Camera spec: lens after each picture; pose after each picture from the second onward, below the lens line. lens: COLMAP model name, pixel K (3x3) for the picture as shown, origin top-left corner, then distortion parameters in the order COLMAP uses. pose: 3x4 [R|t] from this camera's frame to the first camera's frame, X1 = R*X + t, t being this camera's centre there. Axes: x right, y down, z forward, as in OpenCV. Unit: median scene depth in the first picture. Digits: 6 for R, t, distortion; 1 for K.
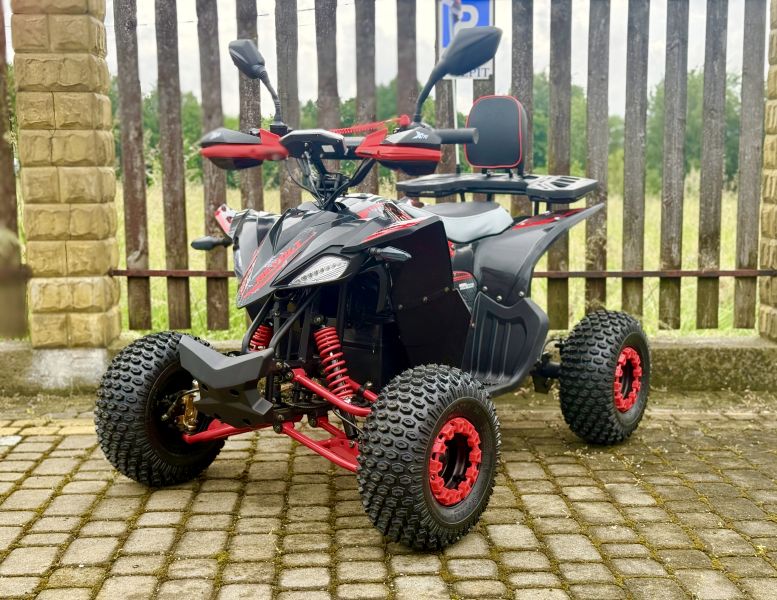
lens RADIAL K [[1122.9, 0, 396.4], [0, 1122.9, 298.1], [0, 0, 1]] dist [0.248675, -0.555829]
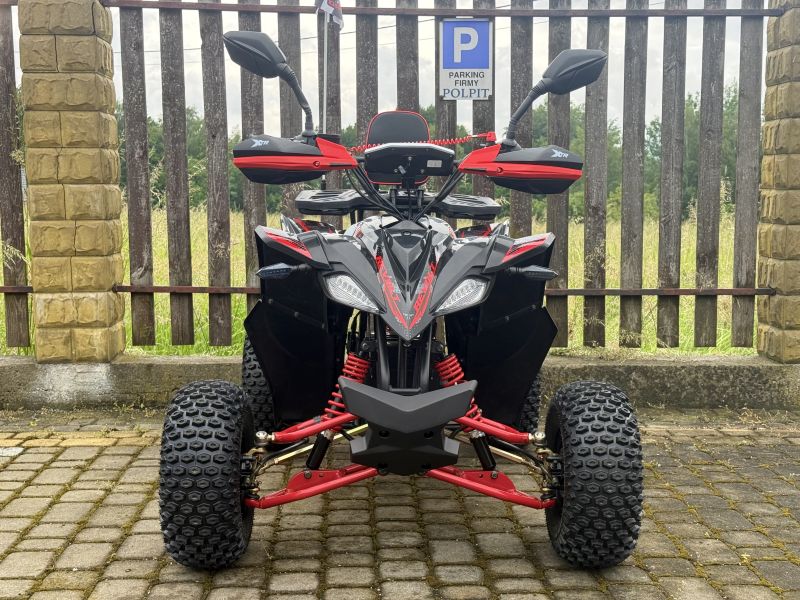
lens RADIAL K [[1125.0, 0, 400.0], [0, 1125.0, 300.0], [0, 0, 1]] dist [0.247652, -0.552928]
pose [[0.999933, 0.003898, -0.010861, 0.014429], [-0.004134, 0.999754, -0.021801, 0.009086], [0.010773, 0.021845, 0.999703, -0.013608]]
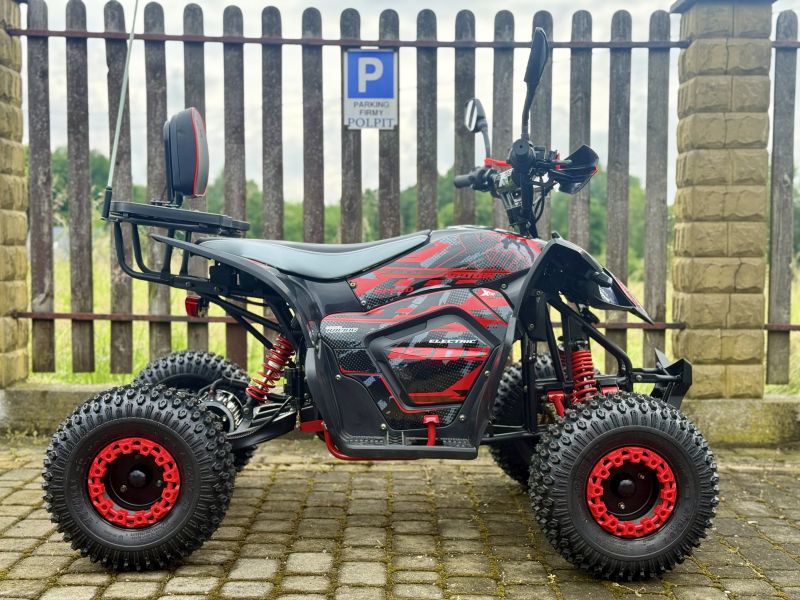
lens RADIAL K [[1121.9, 0, 396.8], [0, 1121.9, 301.2], [0, 0, 1]] dist [0.249277, -0.573309]
pose [[0.998186, 0.013553, -0.058665, 0.149228], [-0.017980, 0.996976, -0.075604, 0.037125], [0.057463, 0.076522, 0.995411, 0.007711]]
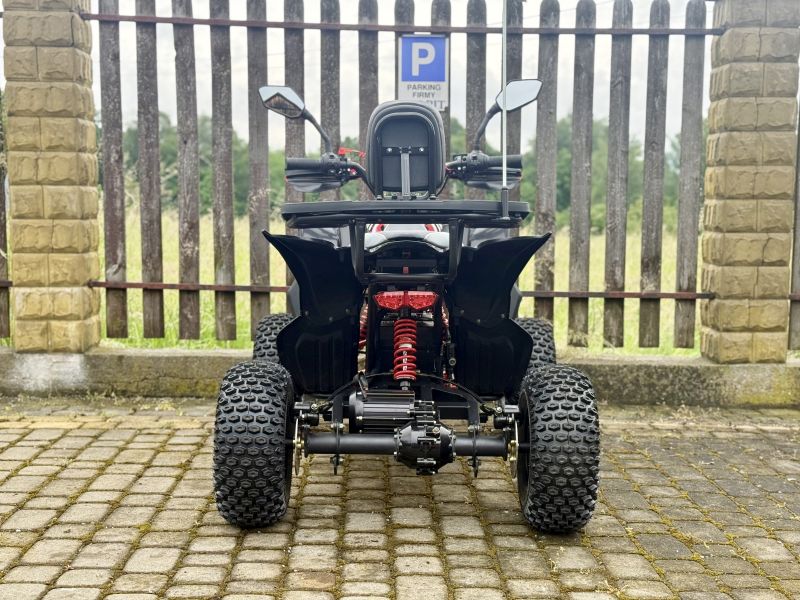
lens RADIAL K [[1128.0, 0, 398.1], [0, 1128.0, 299.3], [0, 0, 1]] dist [0.246382, -0.540516]
pose [[0.999252, 0.017810, -0.034327, 0.079606], [-0.018890, 0.999328, -0.031399, 0.020988], [0.033745, 0.032024, 0.998917, -0.075761]]
